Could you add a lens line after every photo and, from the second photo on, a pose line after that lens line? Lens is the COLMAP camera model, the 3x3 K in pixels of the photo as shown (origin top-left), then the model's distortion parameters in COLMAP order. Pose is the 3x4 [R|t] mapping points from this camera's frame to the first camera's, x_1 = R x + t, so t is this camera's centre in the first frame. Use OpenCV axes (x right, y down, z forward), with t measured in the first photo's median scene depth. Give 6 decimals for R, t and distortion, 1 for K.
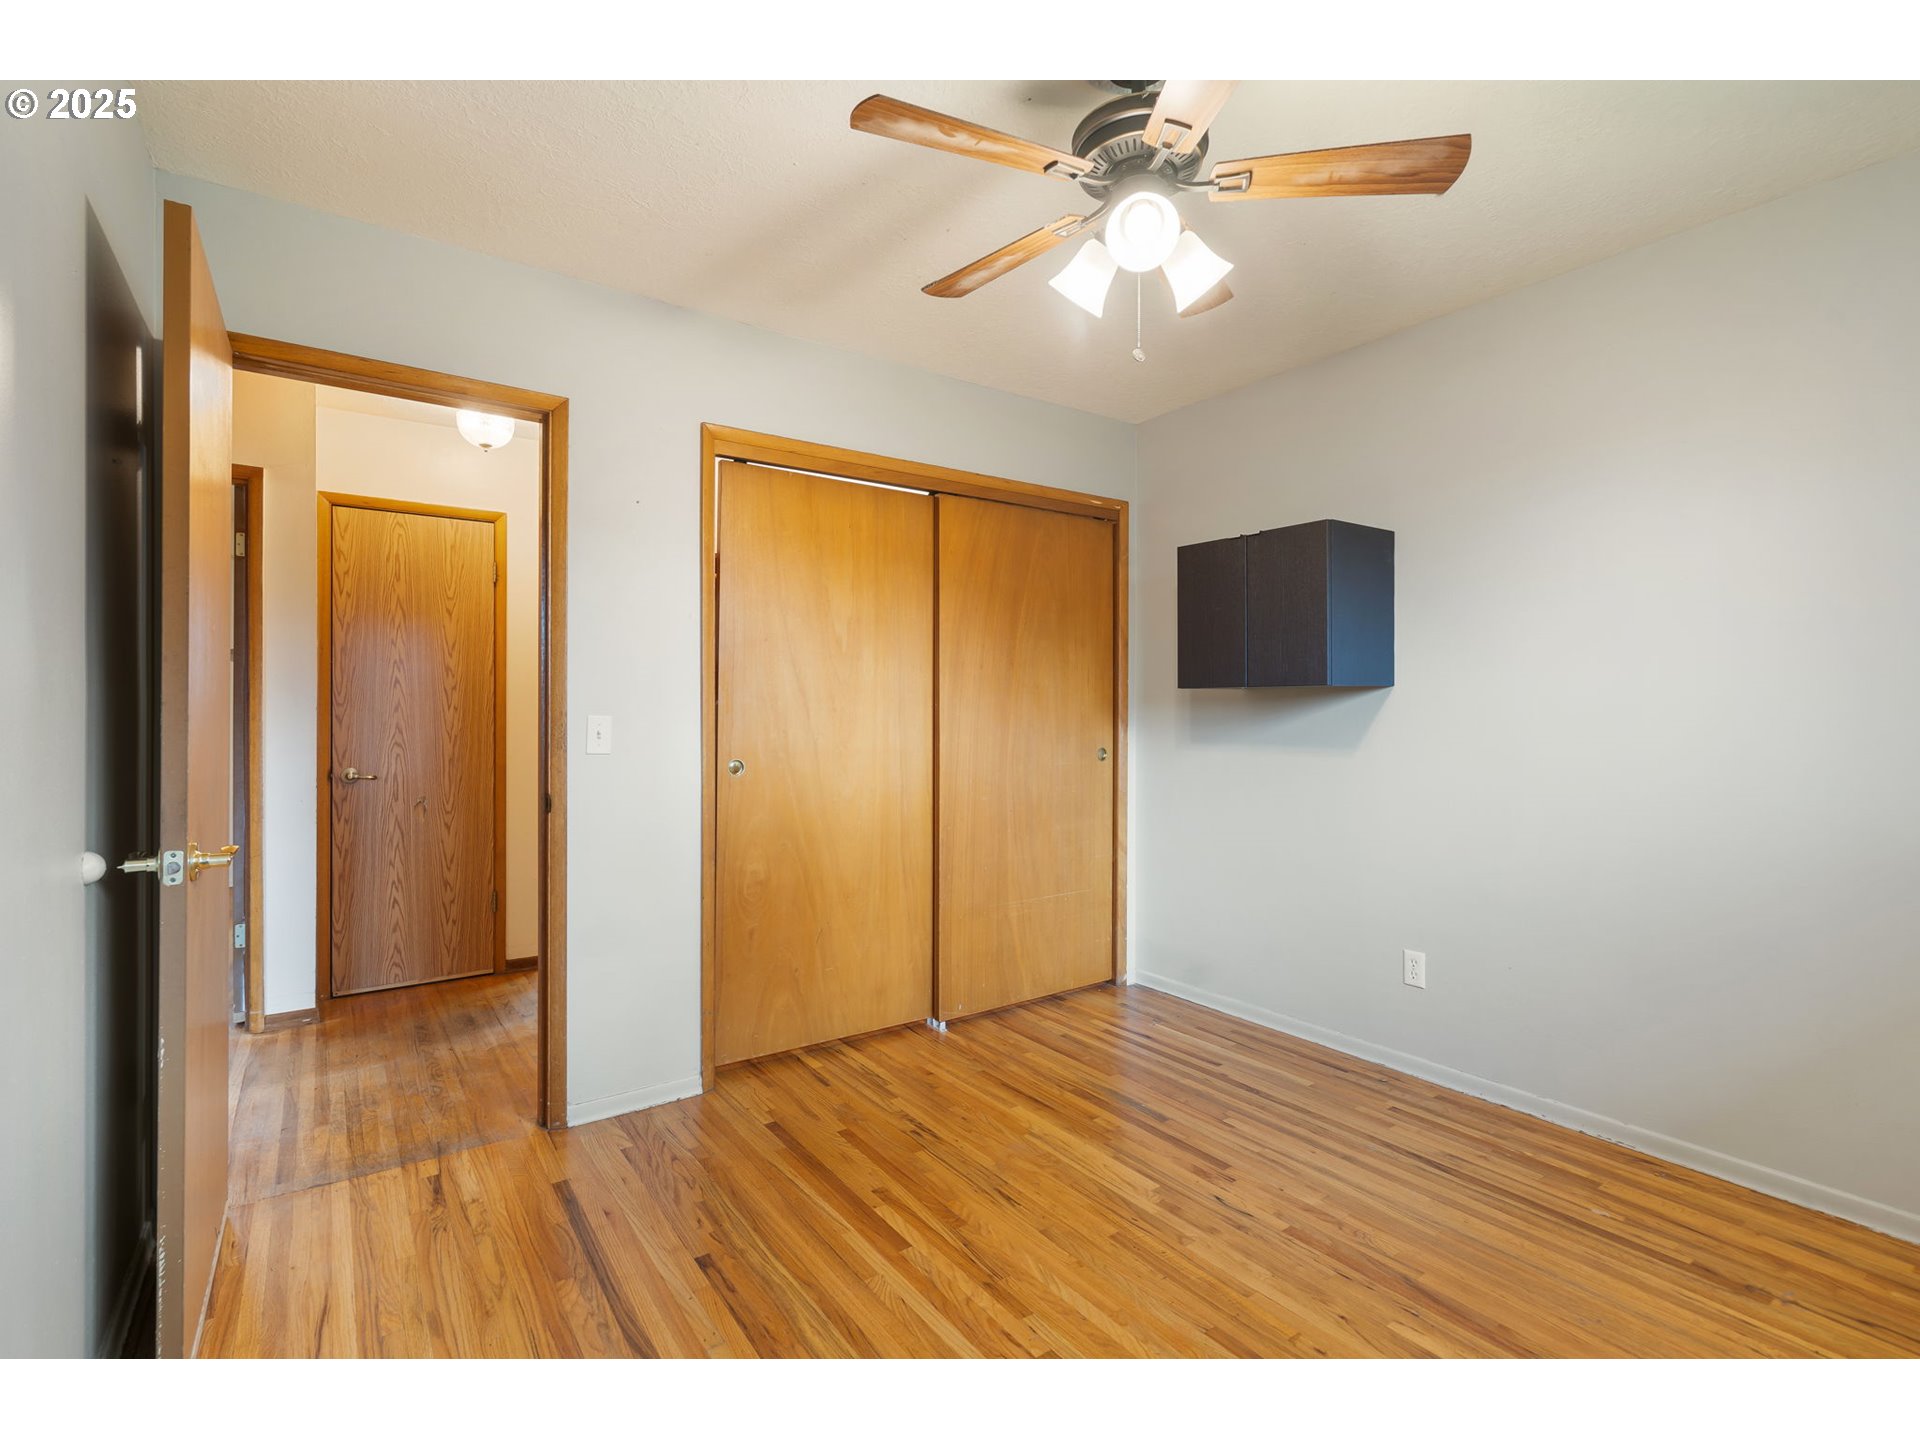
lens RADIAL K [[892.0, 0, 960.0], [0, 892.0, 720.0], [0, 0, 1]] dist [-0.001492, 0.000093]
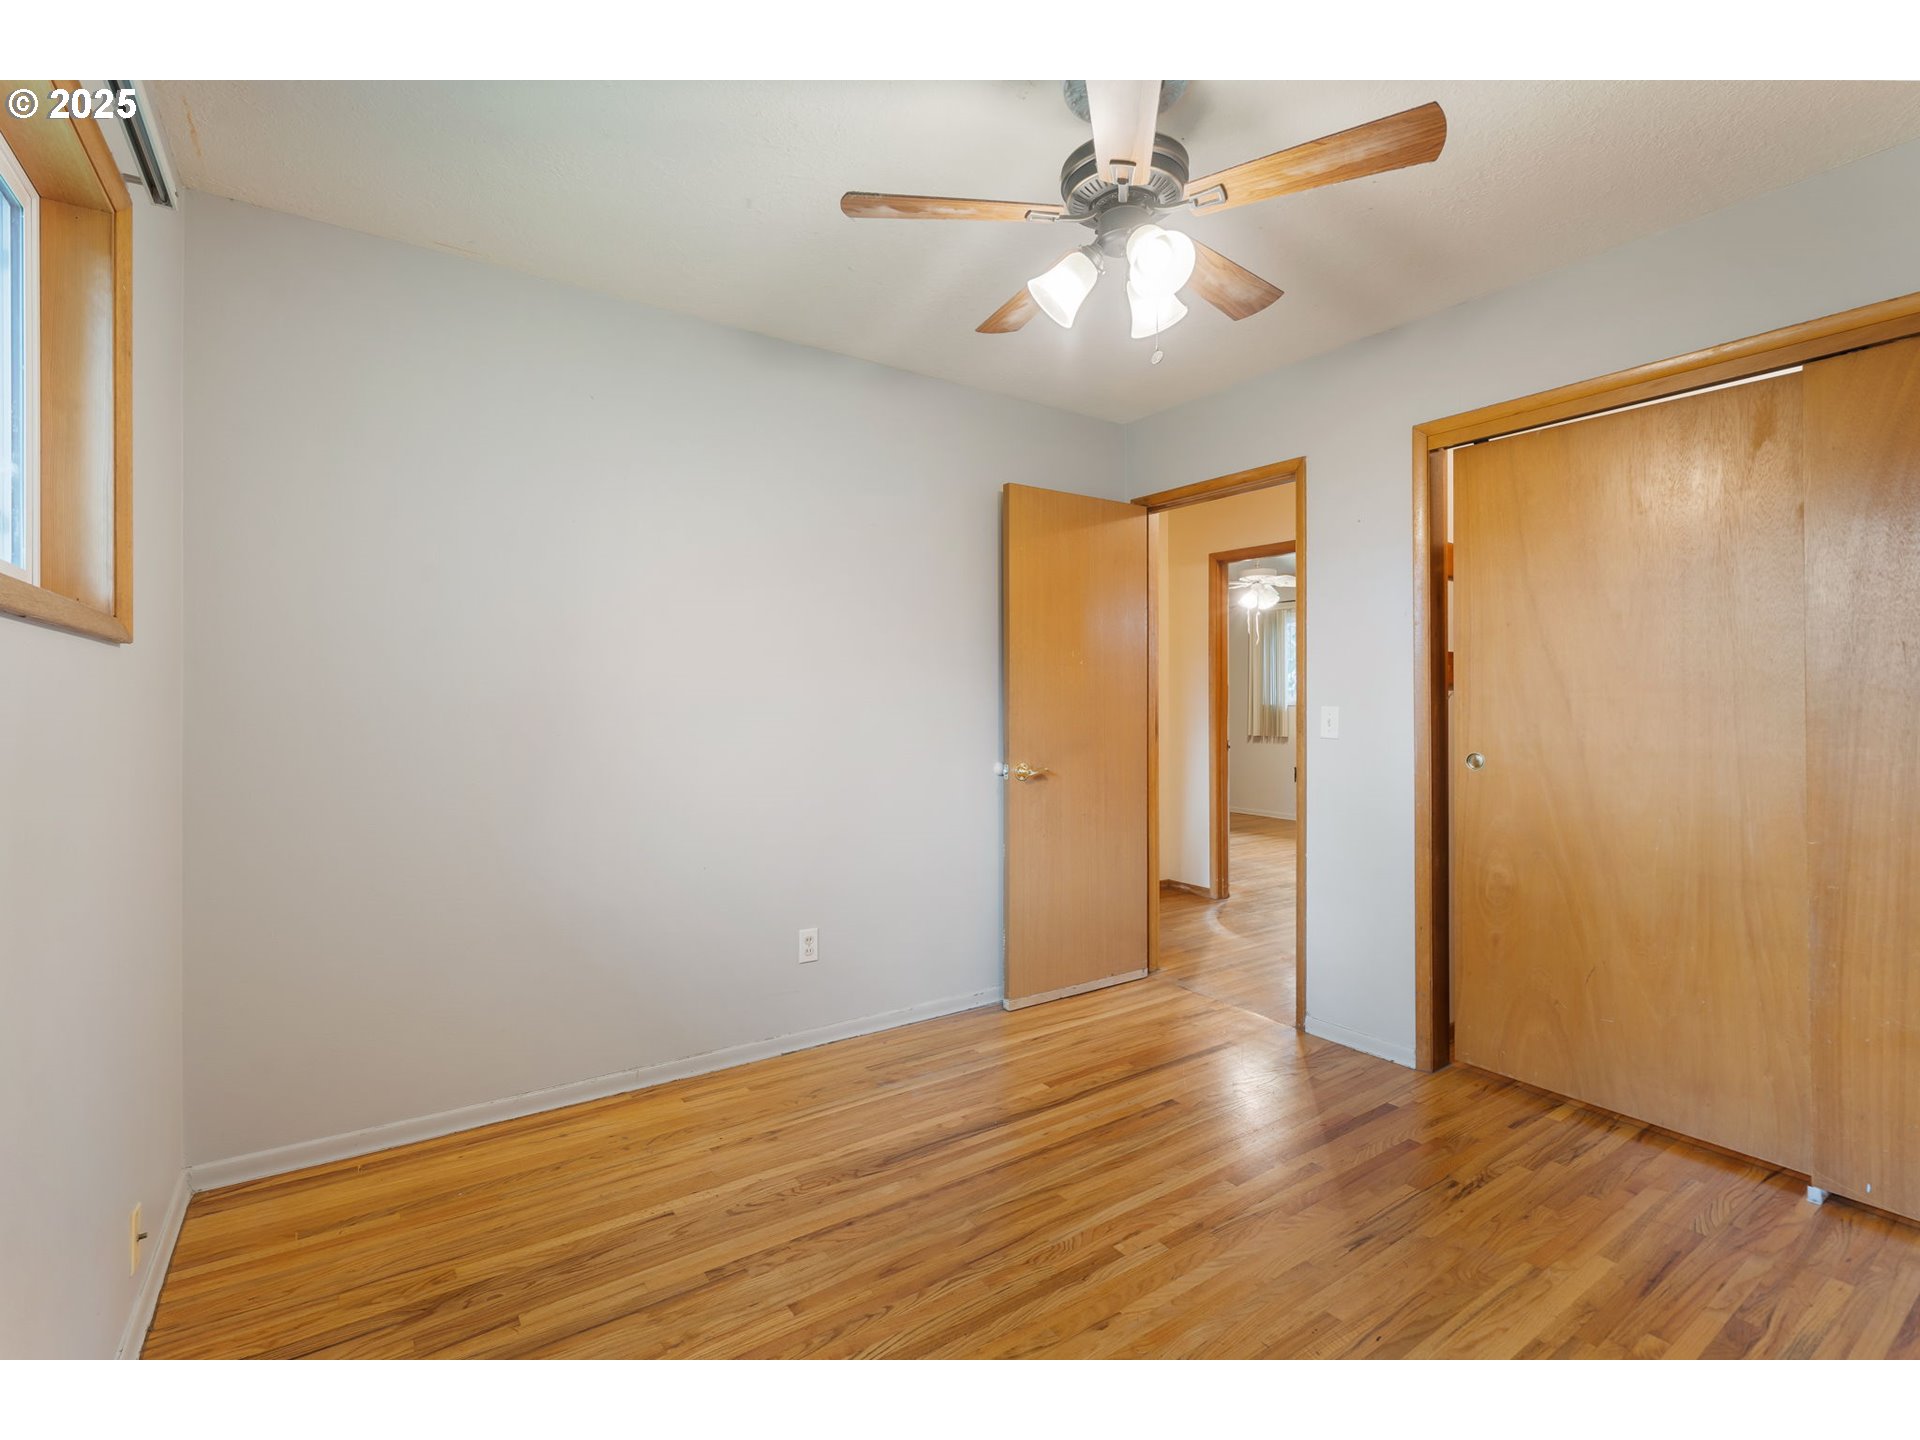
lens RADIAL K [[869.5, 0, 955.5], [0, 869.5, 712.8], [0, 0, 1]] dist [-0.003850, 0.000660]
pose [[-0.020511, 0.003296, -0.999784, 0.740285], [-0.006814, 0.999971, 0.003437, 0.001977], [0.999766, 0.006883, -0.020488, 0.483314]]
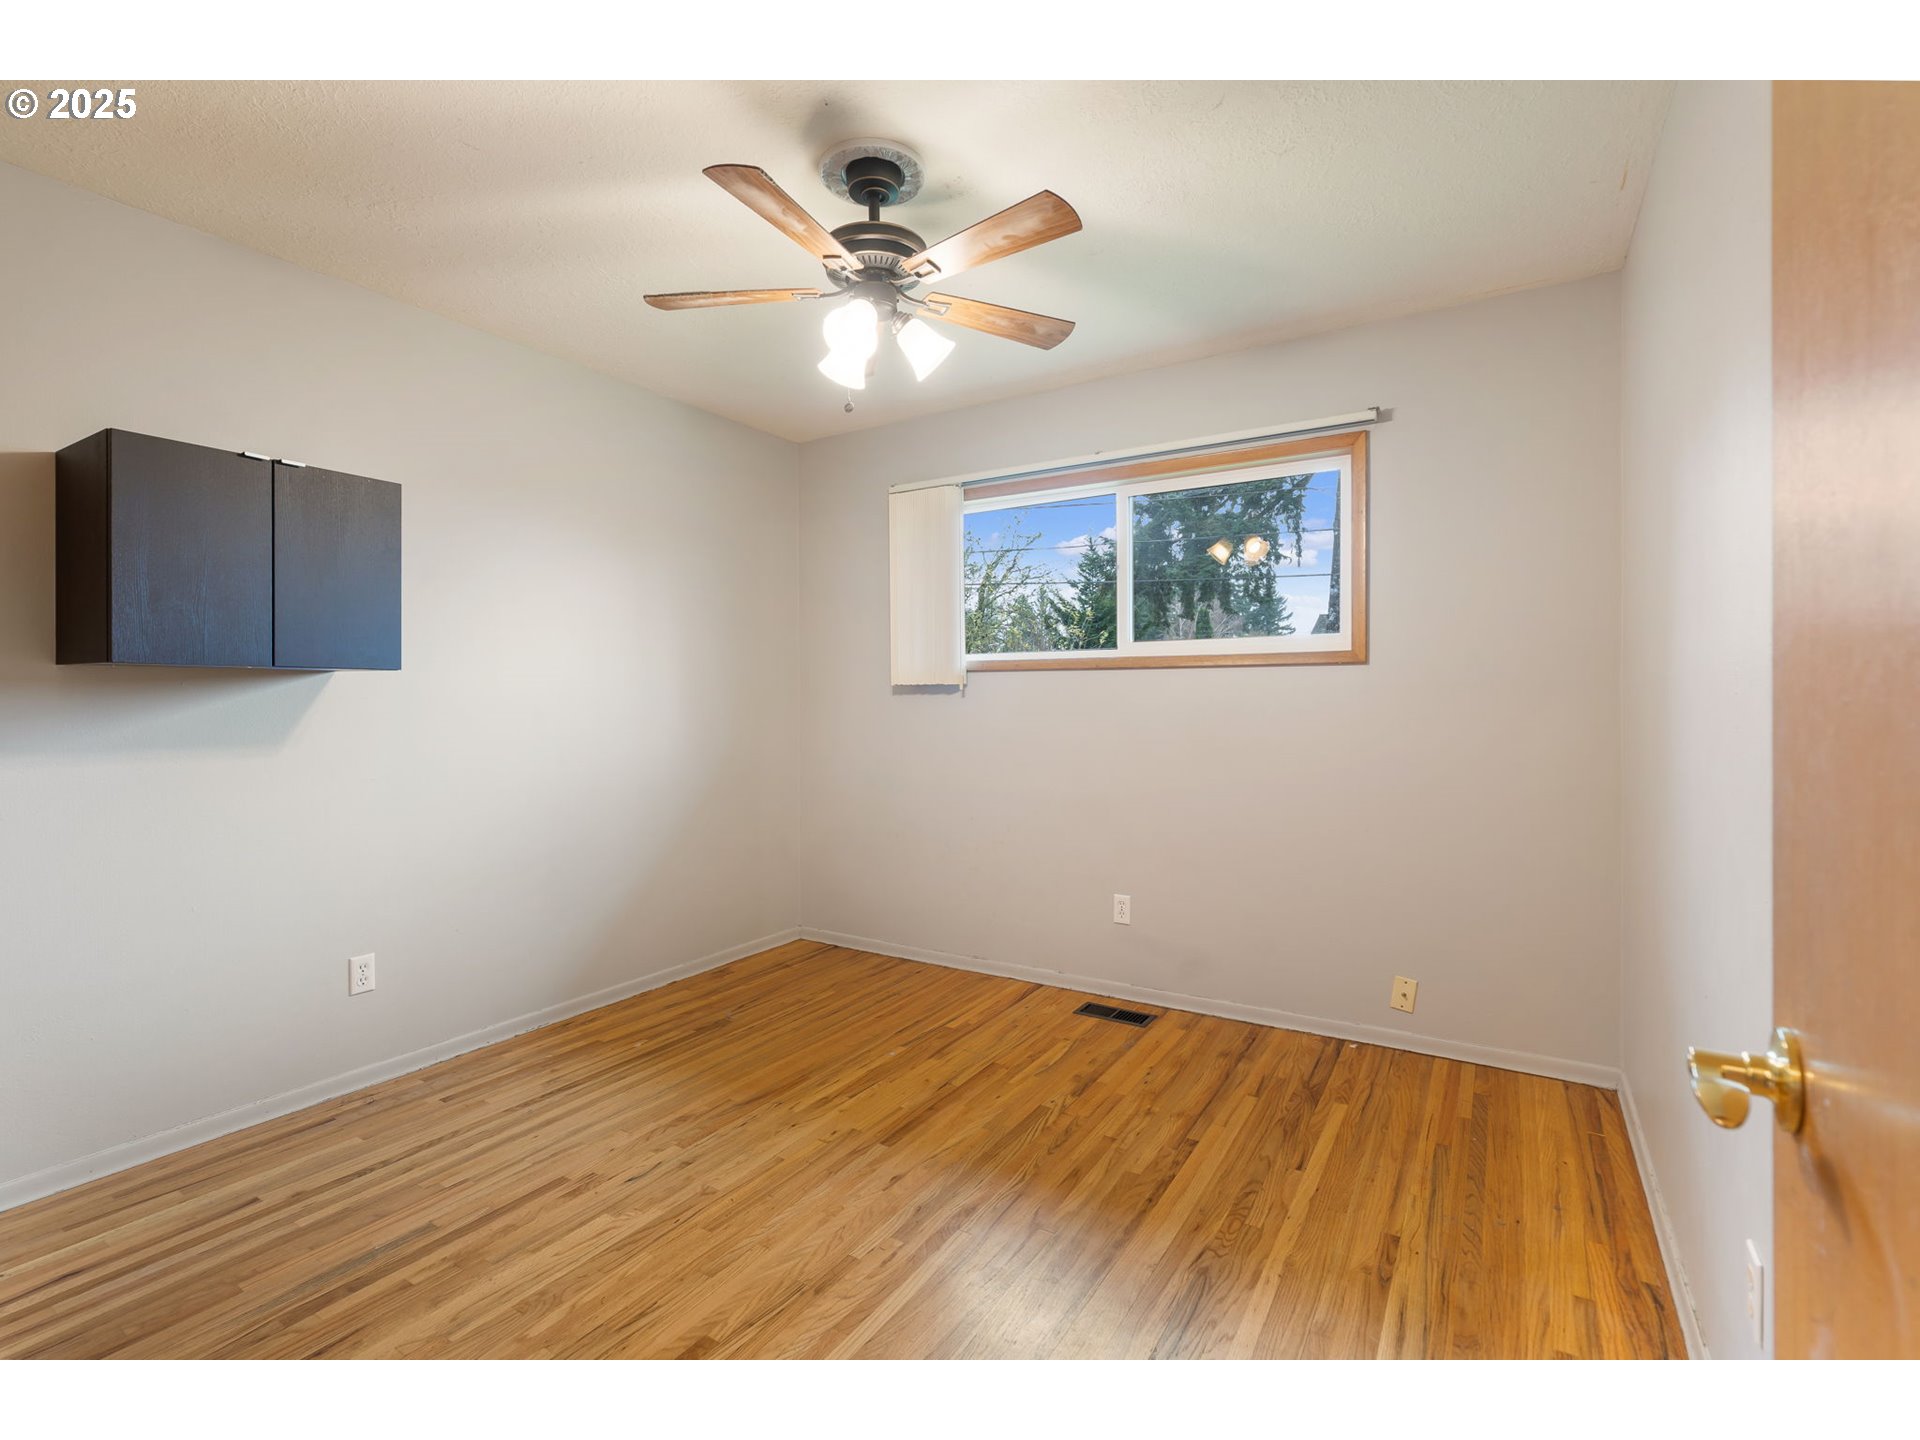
lens RADIAL K [[869.5, 0, 955.5], [0, 869.5, 712.8], [0, 0, 1]] dist [-0.003850, 0.000660]
pose [[-0.377190, -0.014400, 0.926024, -0.594845], [0.011039, 0.999738, 0.020042, -0.004809], [-0.926070, 0.017782, -0.376933, 0.810452]]
